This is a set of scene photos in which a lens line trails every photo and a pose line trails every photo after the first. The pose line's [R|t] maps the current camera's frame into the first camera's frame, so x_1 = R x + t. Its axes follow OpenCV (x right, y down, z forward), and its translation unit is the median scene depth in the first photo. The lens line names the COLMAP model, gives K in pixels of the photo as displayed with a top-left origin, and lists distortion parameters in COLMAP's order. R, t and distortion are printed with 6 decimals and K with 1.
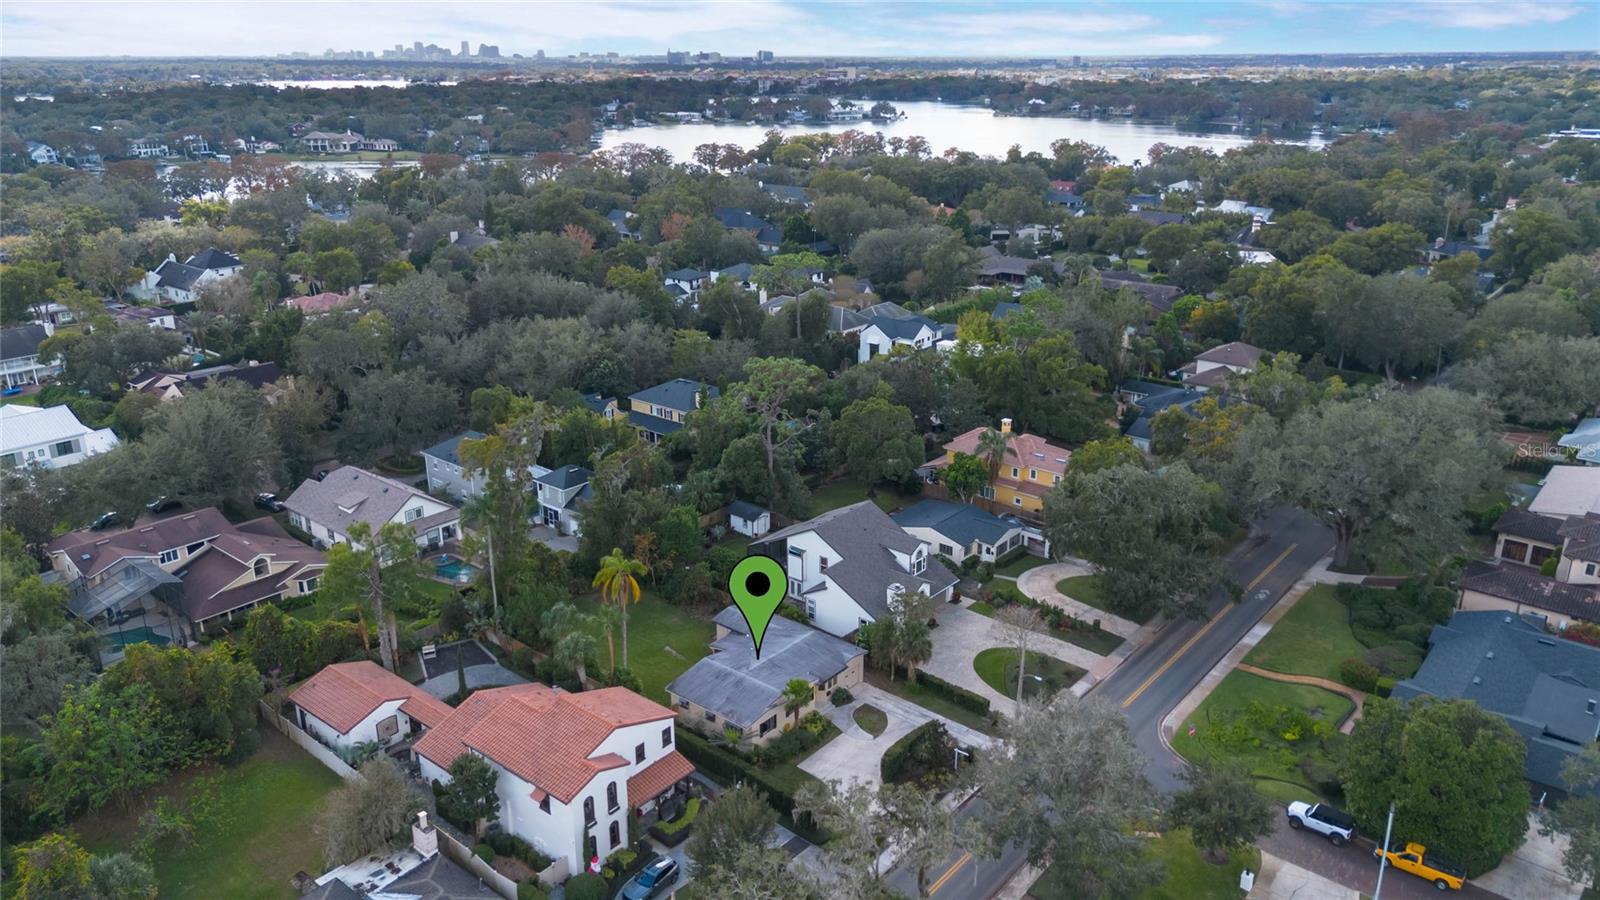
lens RADIAL K [[1135.6, 0, 823.0], [0, 1135.6, 450.9], [0, 0, 1]] dist [0.065634, -0.054703]
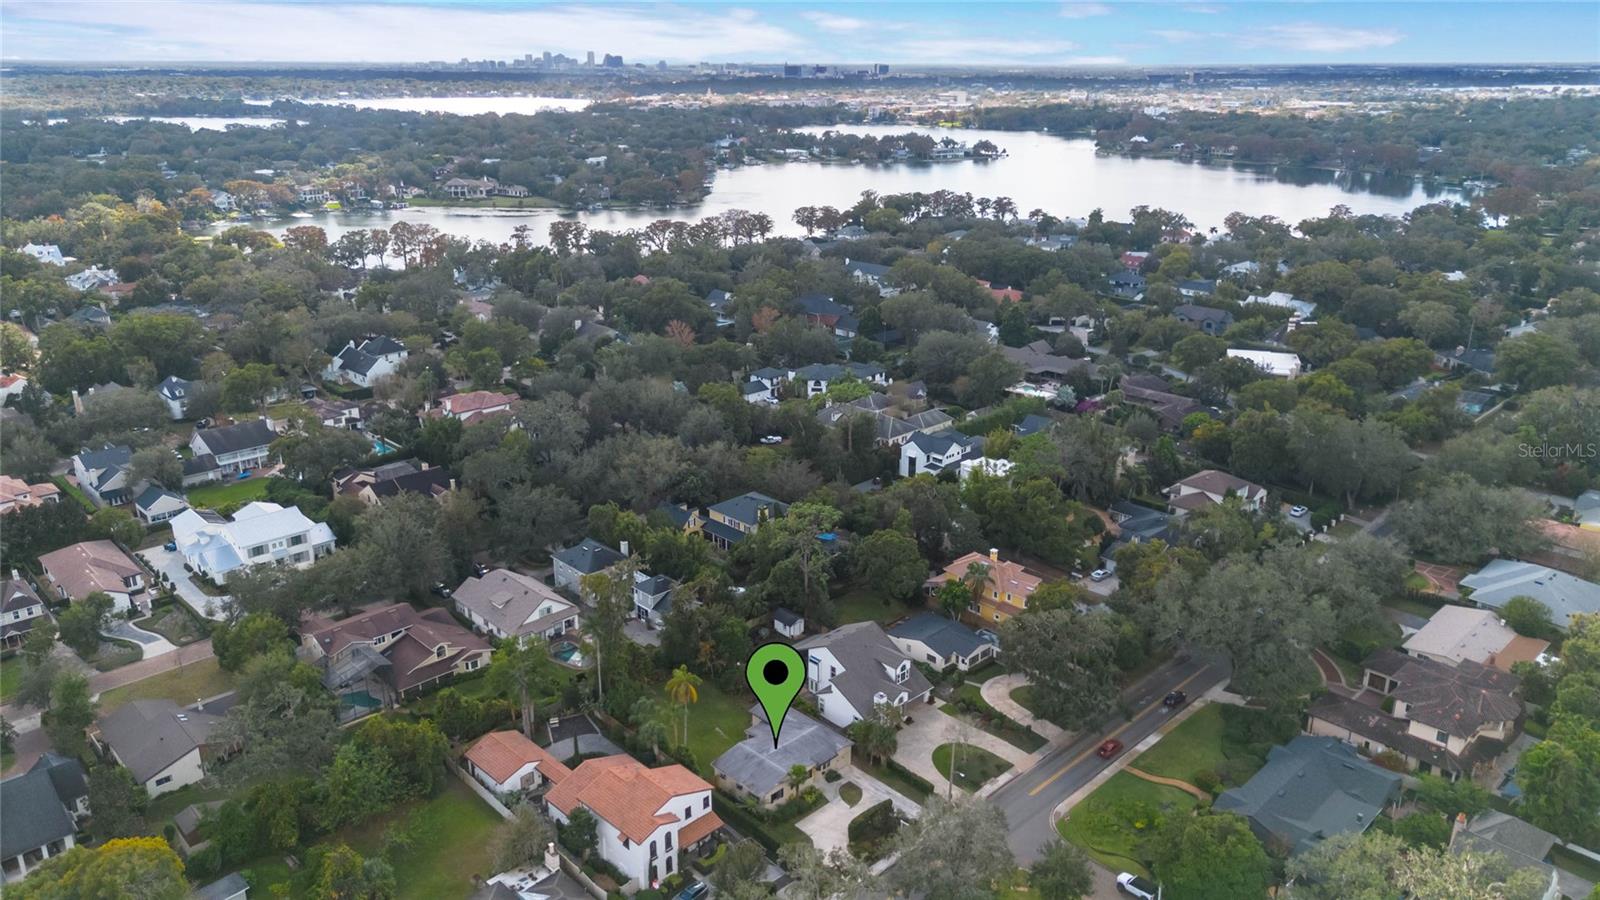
lens RADIAL K [[1135.6, 0, 823.0], [0, 1135.6, 450.9], [0, 0, 1]] dist [0.065634, -0.054703]
pose [[0.995314, 0.036999, -0.089334, 0.087546], [-0.037600, 0.999280, -0.005050, -0.138083], [0.089083, 0.008385, 0.995989, -0.326610]]
